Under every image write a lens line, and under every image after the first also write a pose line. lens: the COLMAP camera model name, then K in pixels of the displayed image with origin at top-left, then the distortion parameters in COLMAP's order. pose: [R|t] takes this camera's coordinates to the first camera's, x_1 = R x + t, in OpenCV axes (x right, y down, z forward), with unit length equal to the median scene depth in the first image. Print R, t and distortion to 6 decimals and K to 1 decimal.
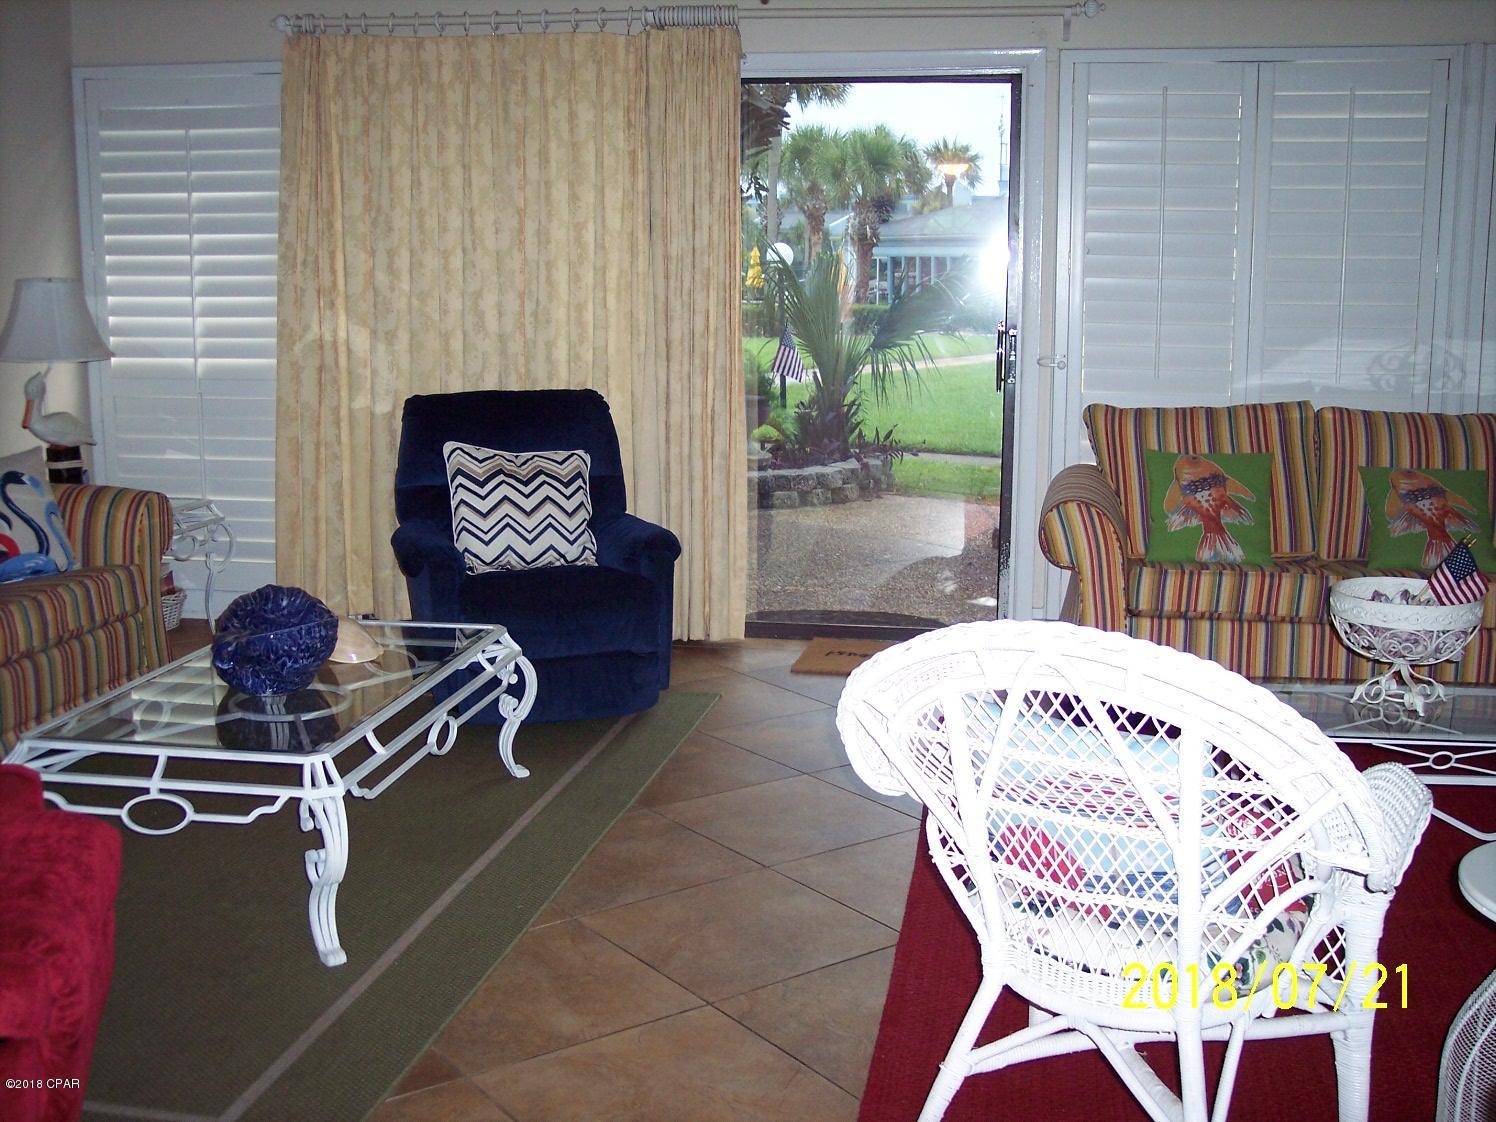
lens RADIAL K [[1684.2, 0, 744.9], [0, 1684.2, 538.1], [0, 0, 1]] dist [-0.154556, 0.243186]
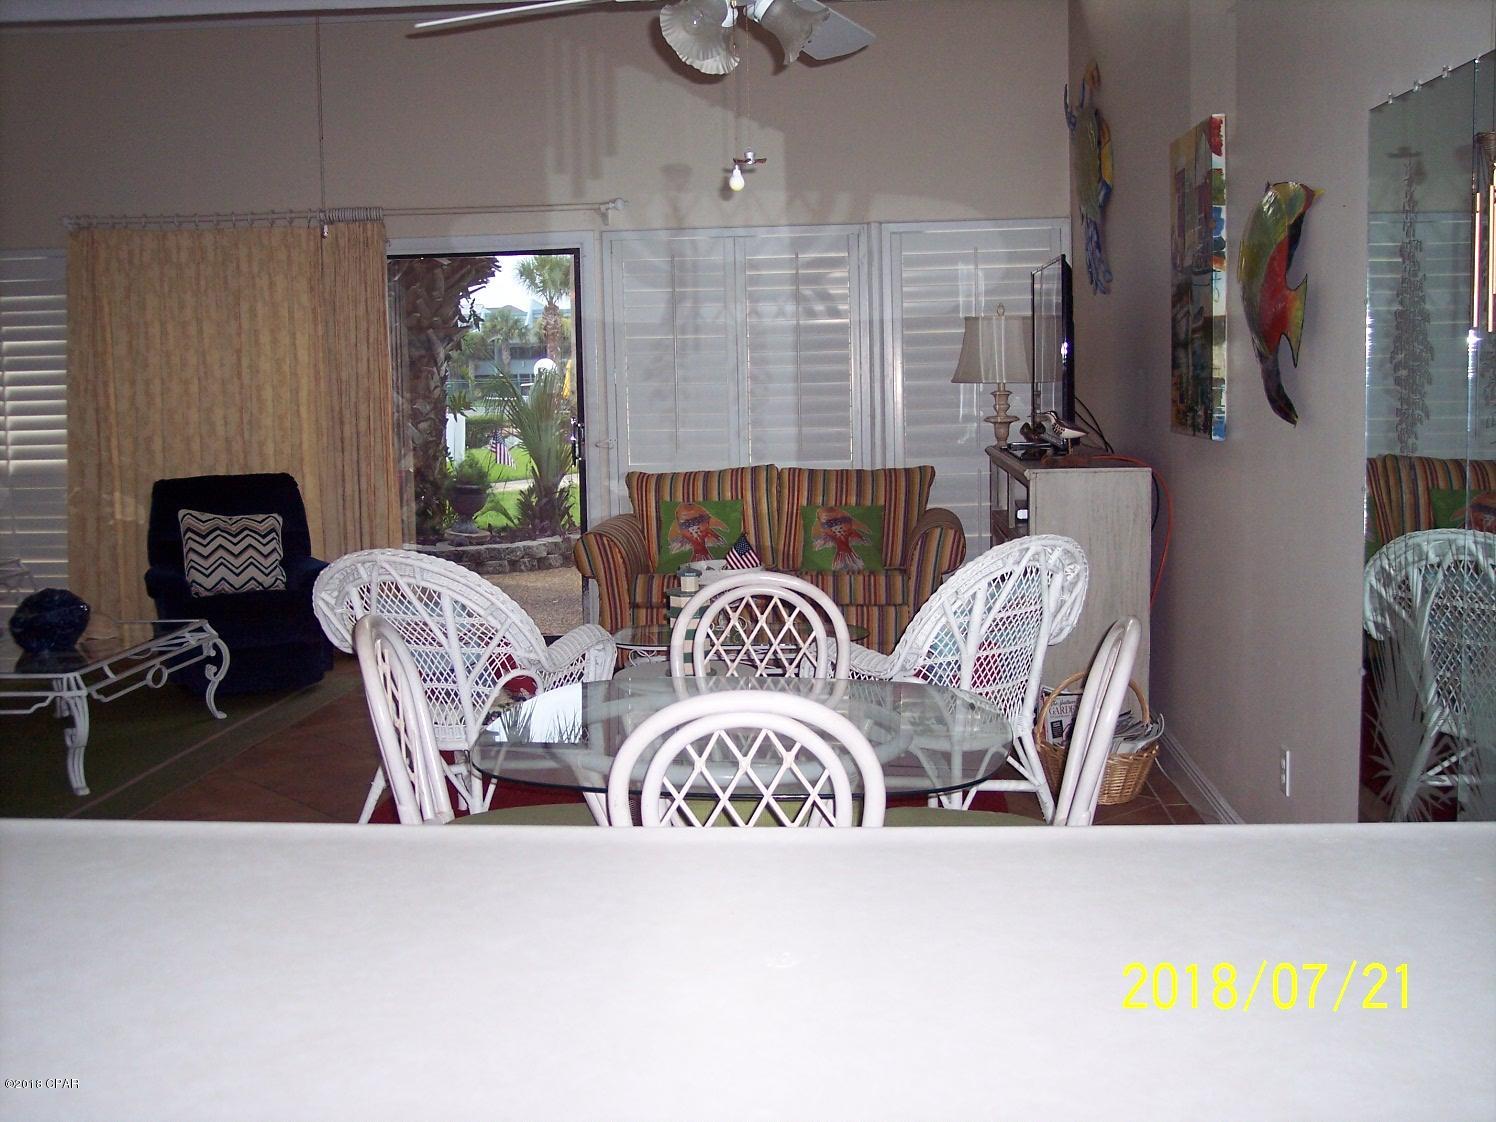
lens RADIAL K [[1684.2, 0, 744.9], [0, 1684.2, 538.1], [0, 0, 1]] dist [-0.154556, 0.243186]
pose [[0.995381, -0.032344, 0.090396, 0.165095], [0.038032, 0.997356, -0.061929, 0.069091], [-0.088154, 0.065081, 0.993979, -0.444230]]
